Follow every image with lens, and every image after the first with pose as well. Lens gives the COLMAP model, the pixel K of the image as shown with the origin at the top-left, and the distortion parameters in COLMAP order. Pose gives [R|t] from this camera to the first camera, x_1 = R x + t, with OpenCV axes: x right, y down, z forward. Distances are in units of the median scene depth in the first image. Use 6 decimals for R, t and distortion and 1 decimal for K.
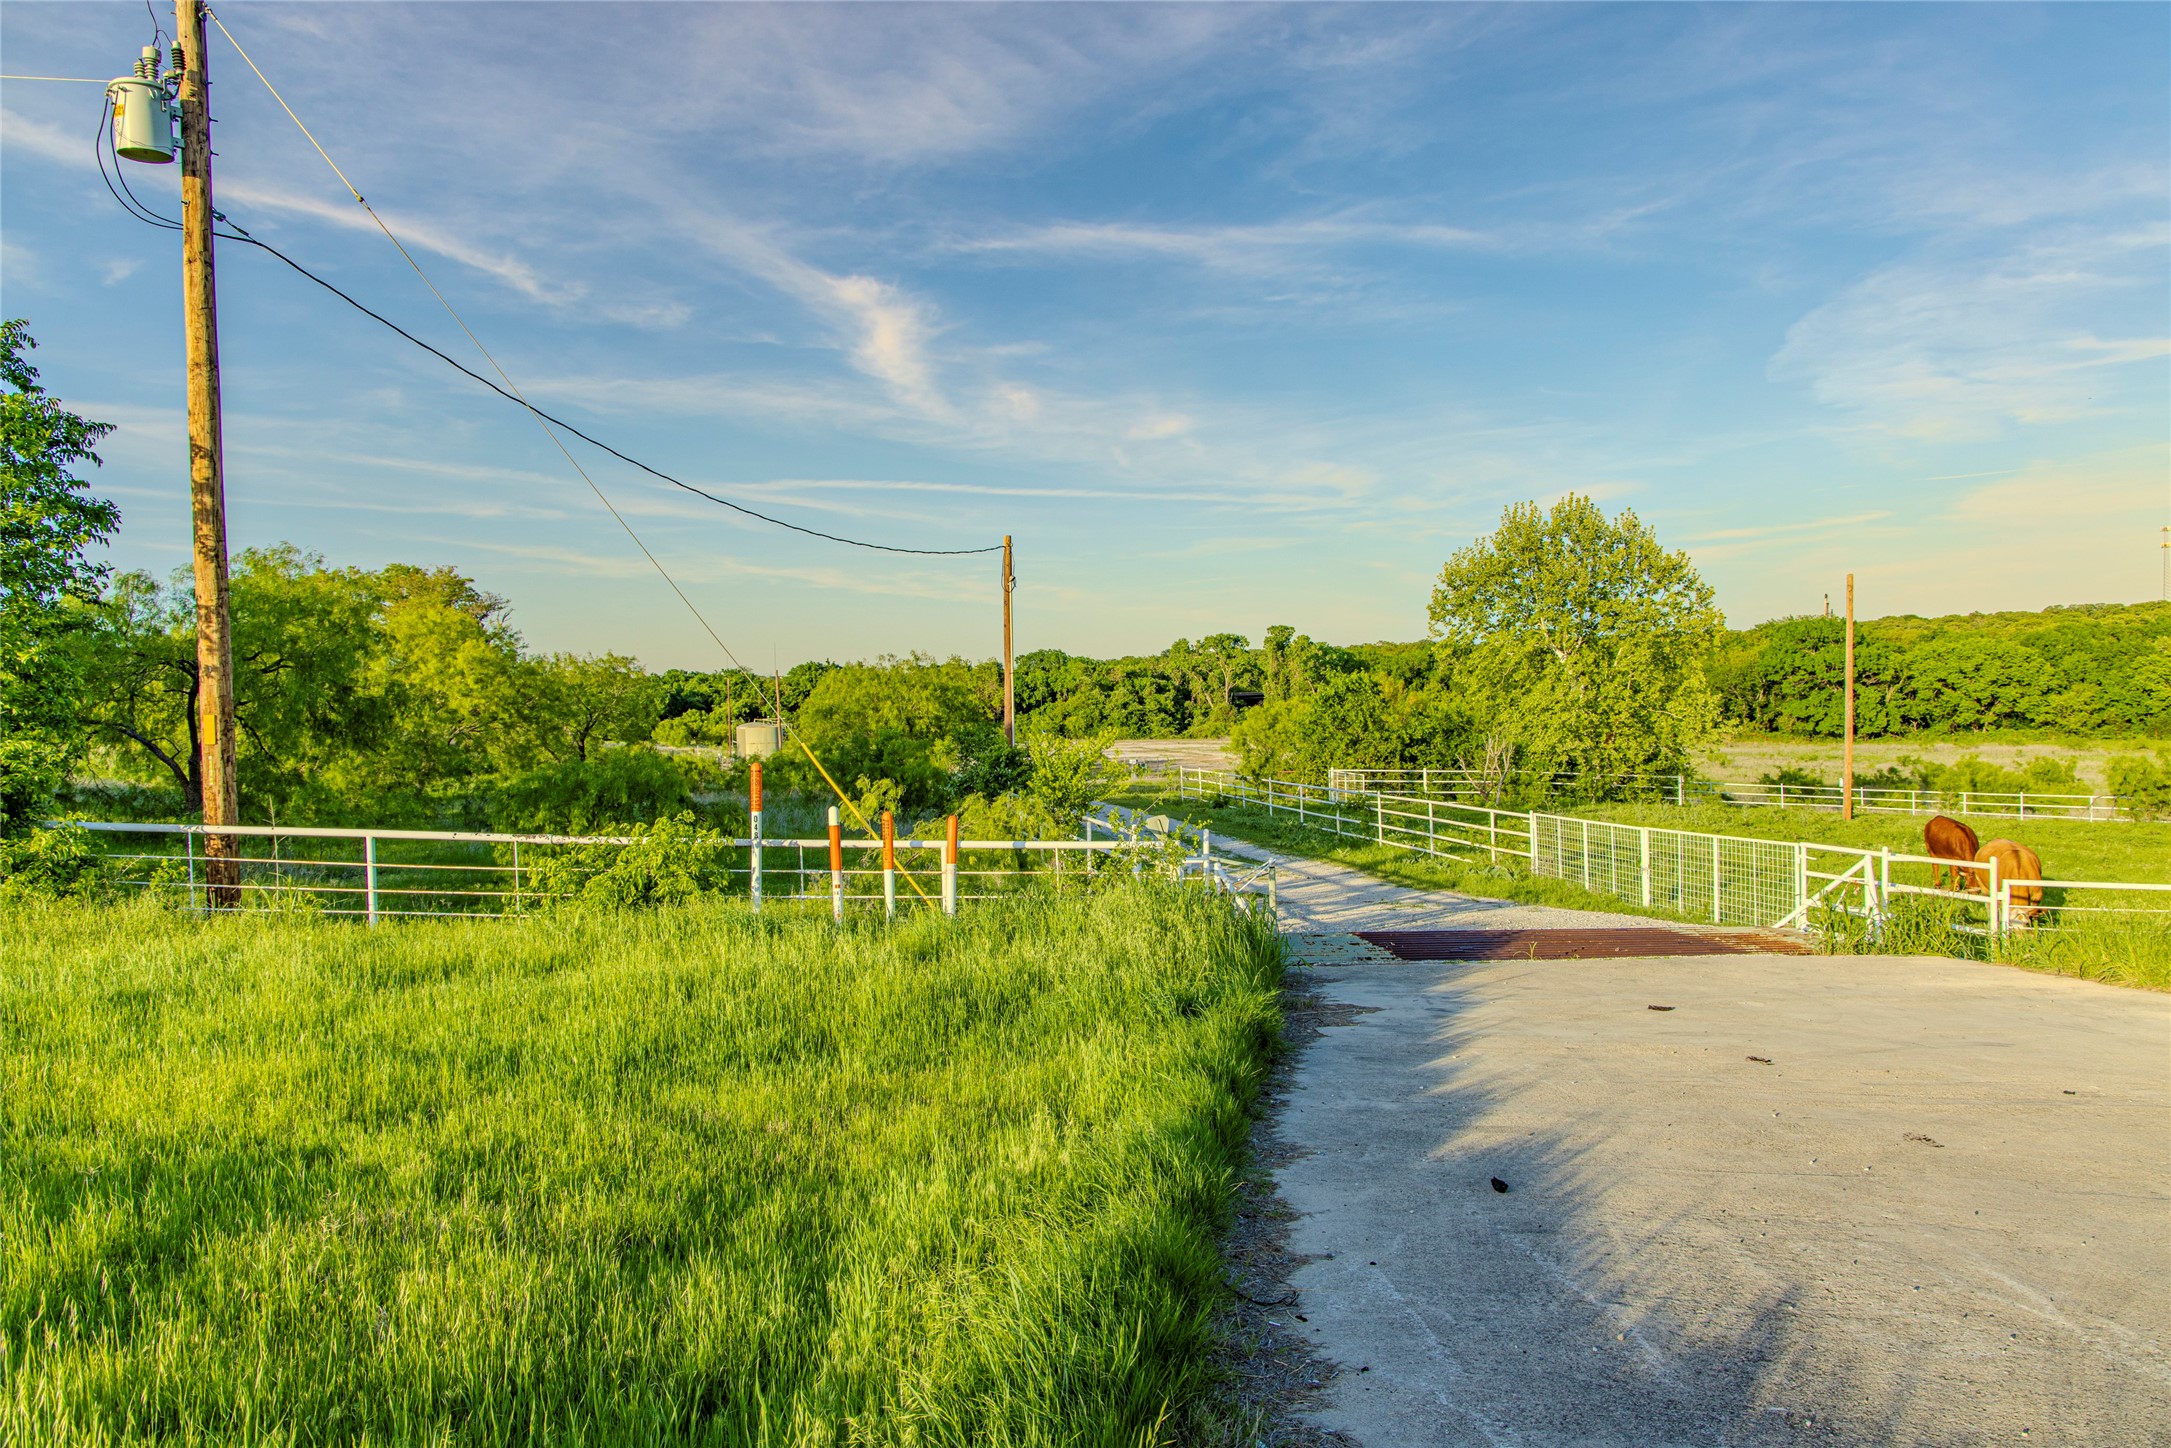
lens RADIAL K [[1521.1, 0, 1100.0], [0, 1521.1, 716.3], [0, 0, 1]] dist [0.038821, -0.009103]
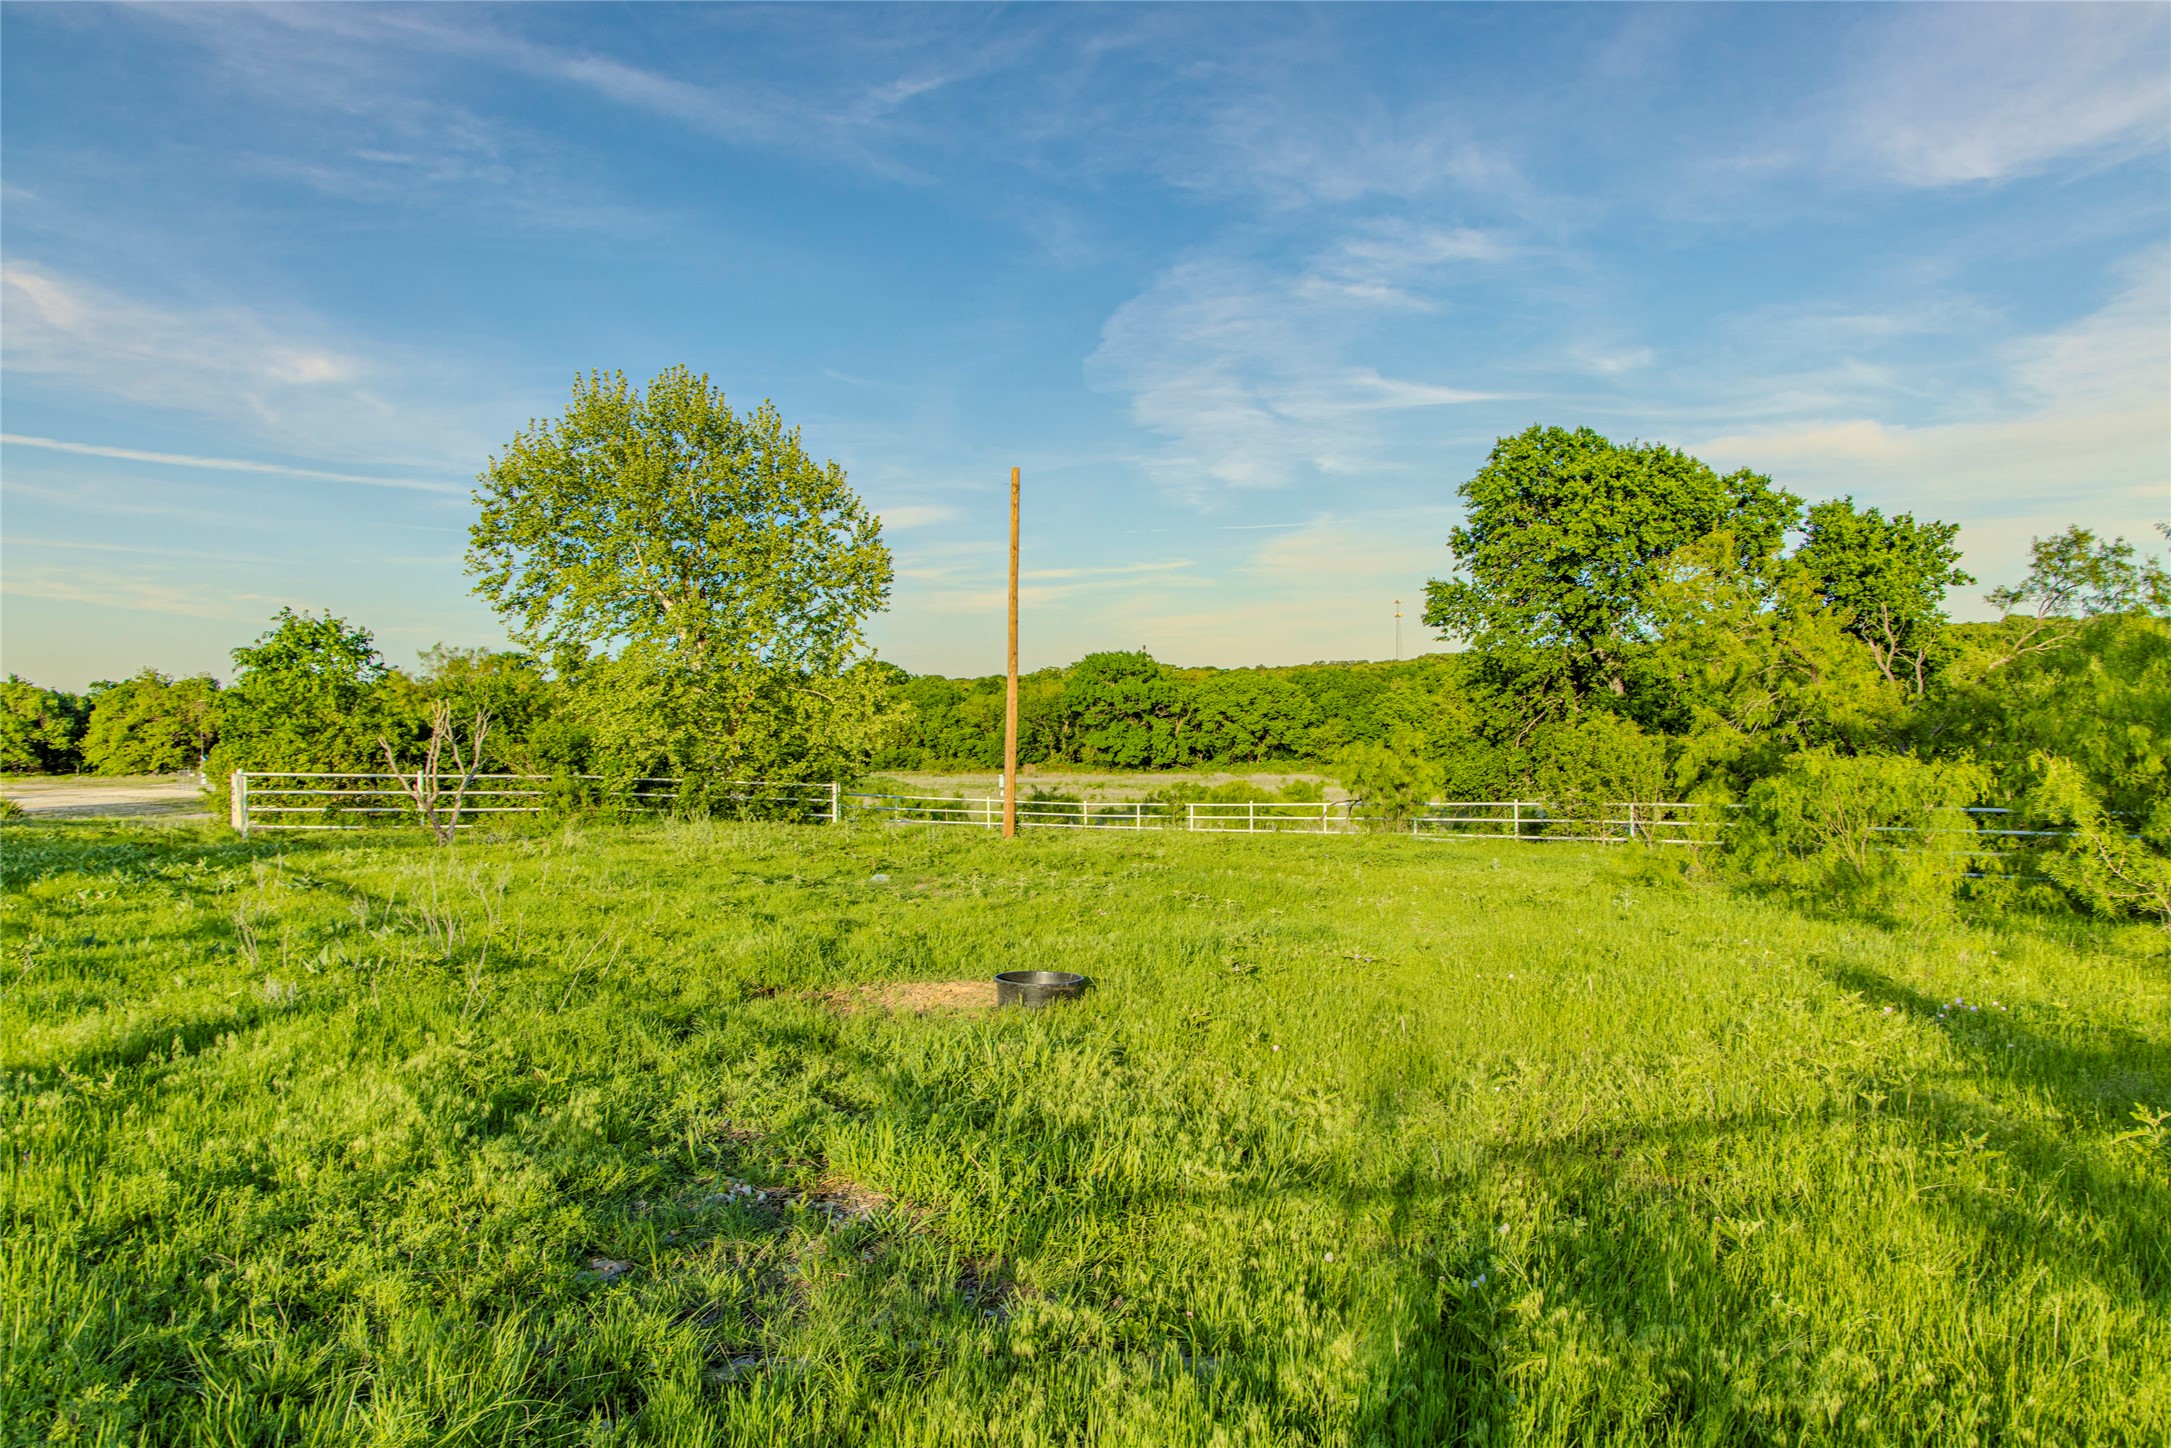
lens RADIAL K [[1521.1, 0, 1092.0], [0, 1521.1, 735.4], [0, 0, 1]] dist [0.038821, -0.009103]
pose [[0.918942, 0.010895, 0.394241, 0.056662], [-0.005329, 0.999870, -0.015211, 0.007227], [-0.394356, 0.011877, 0.918881, 0.083359]]
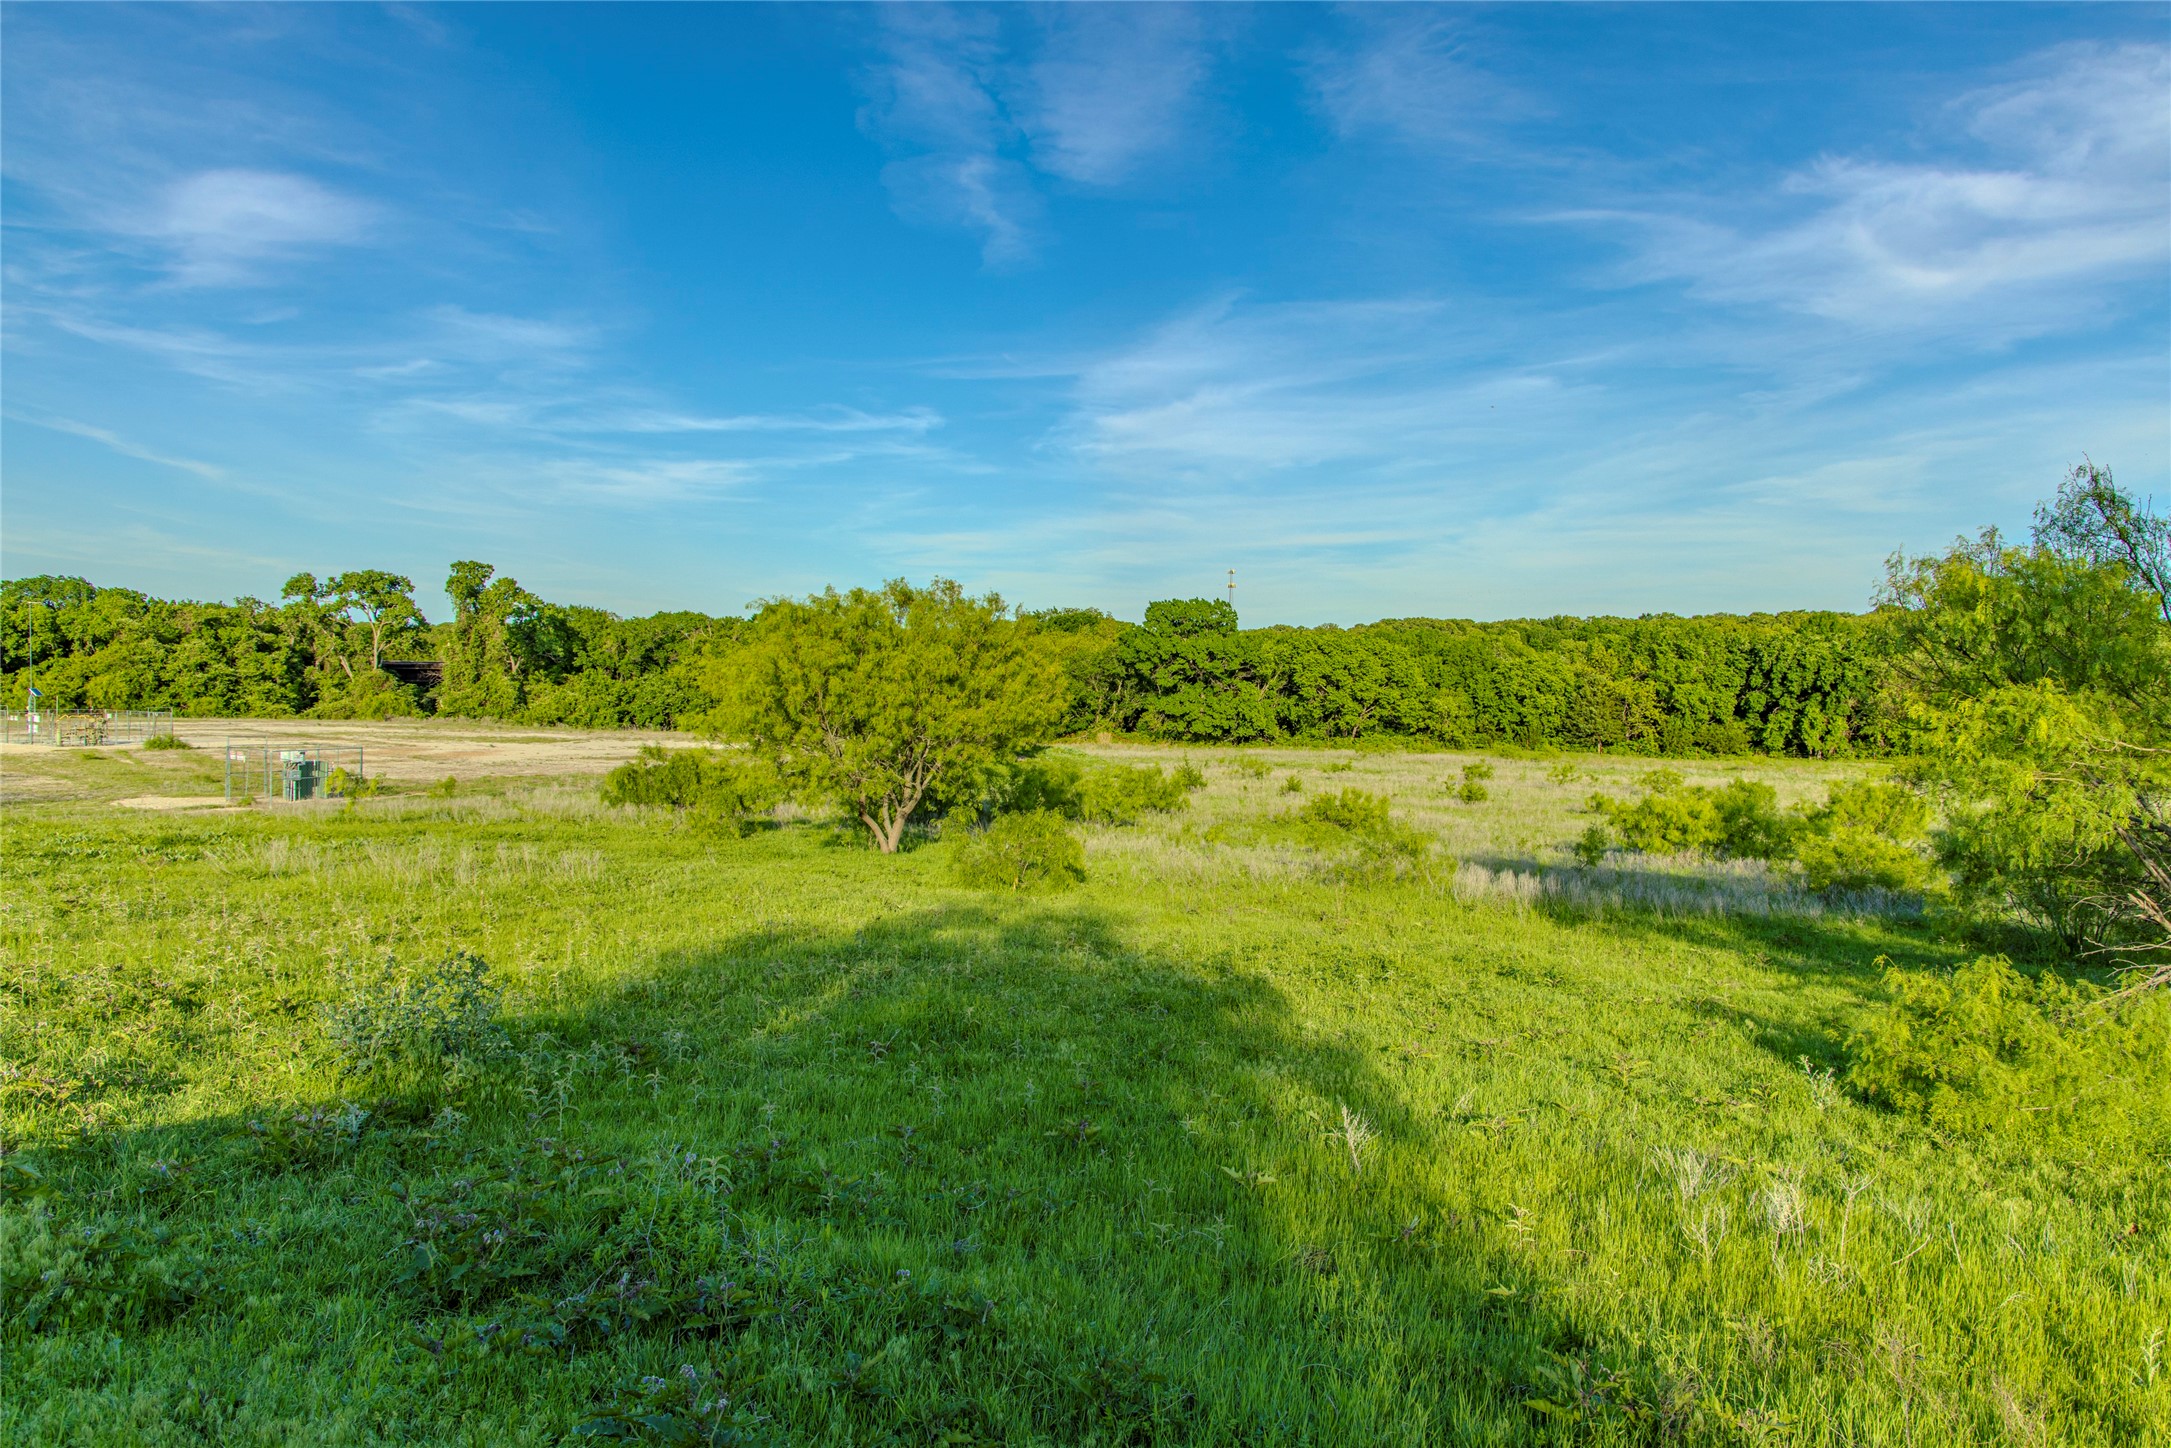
lens RADIAL K [[1521.1, 0, 1126.4], [0, 1521.1, 742.4], [0, 0, 1]] dist [0.038821, -0.009103]
pose [[0.844320, 0.022770, 0.535356, -0.002296], [-0.032679, 0.999425, 0.009030, 0.008573], [-0.534842, -0.025119, 0.844578, 0.313448]]
